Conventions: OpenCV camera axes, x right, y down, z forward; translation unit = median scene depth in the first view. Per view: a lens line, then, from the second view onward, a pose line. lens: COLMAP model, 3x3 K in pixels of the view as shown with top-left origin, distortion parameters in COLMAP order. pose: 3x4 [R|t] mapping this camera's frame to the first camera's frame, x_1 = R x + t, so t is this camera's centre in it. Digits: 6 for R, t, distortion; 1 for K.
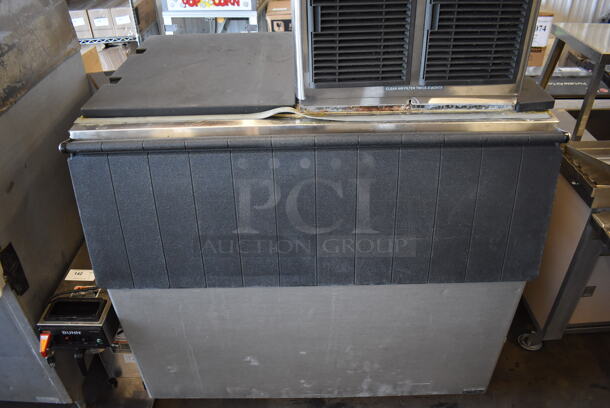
lens RADIAL K [[473.1, 0, 305.0], [0, 473.1, 204.0], [0, 0, 1]] dist [-0.101279, 0.020431]
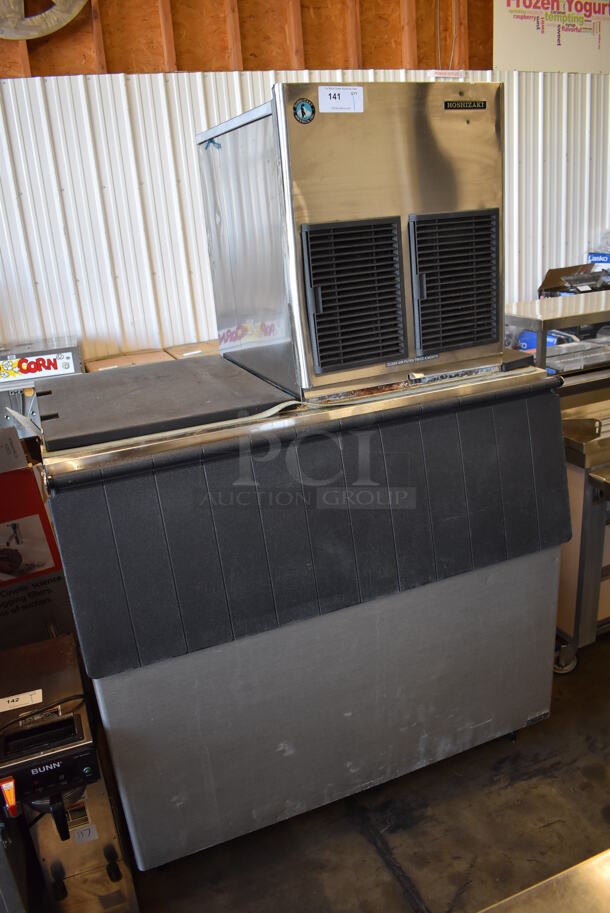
lens RADIAL K [[708.0, 0, 304.7], [0, 708.0, 464.7], [0, 0, 1]] dist [-0.101279, 0.020431]
pose [[0.926419, -0.175208, 0.333242, -0.479561], [0.262869, 0.934669, -0.239362, 0.236789], [-0.269533, 0.309348, 0.911952, -0.203850]]
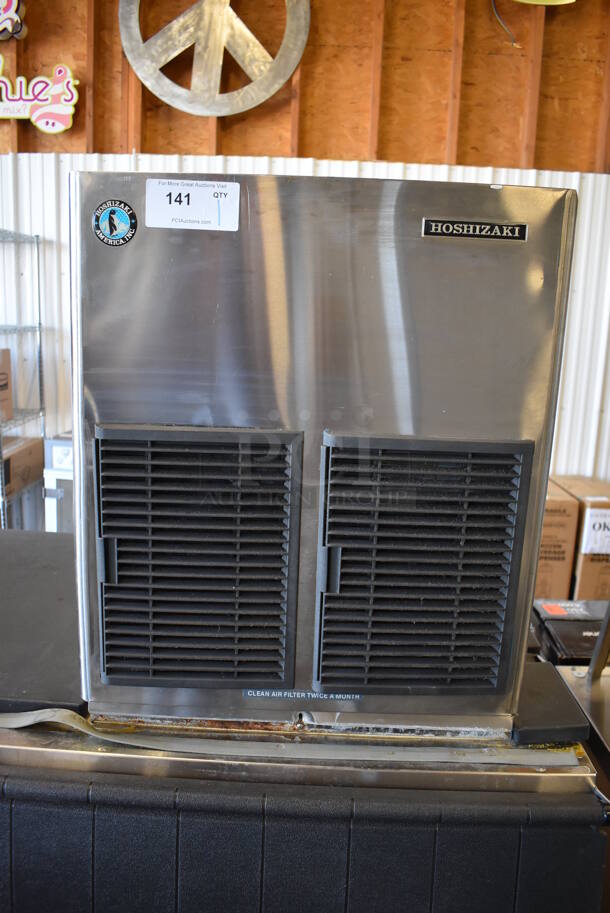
lens RADIAL K [[708.0, 0, 304.7], [0, 708.0, 464.7], [0, 0, 1]] dist [-0.101279, 0.020431]
pose [[0.997778, 0.065110, -0.014133, 0.217892], [-0.065562, 0.921708, -0.382305, -0.177922], [-0.011865, 0.382382, 0.923928, 0.182990]]
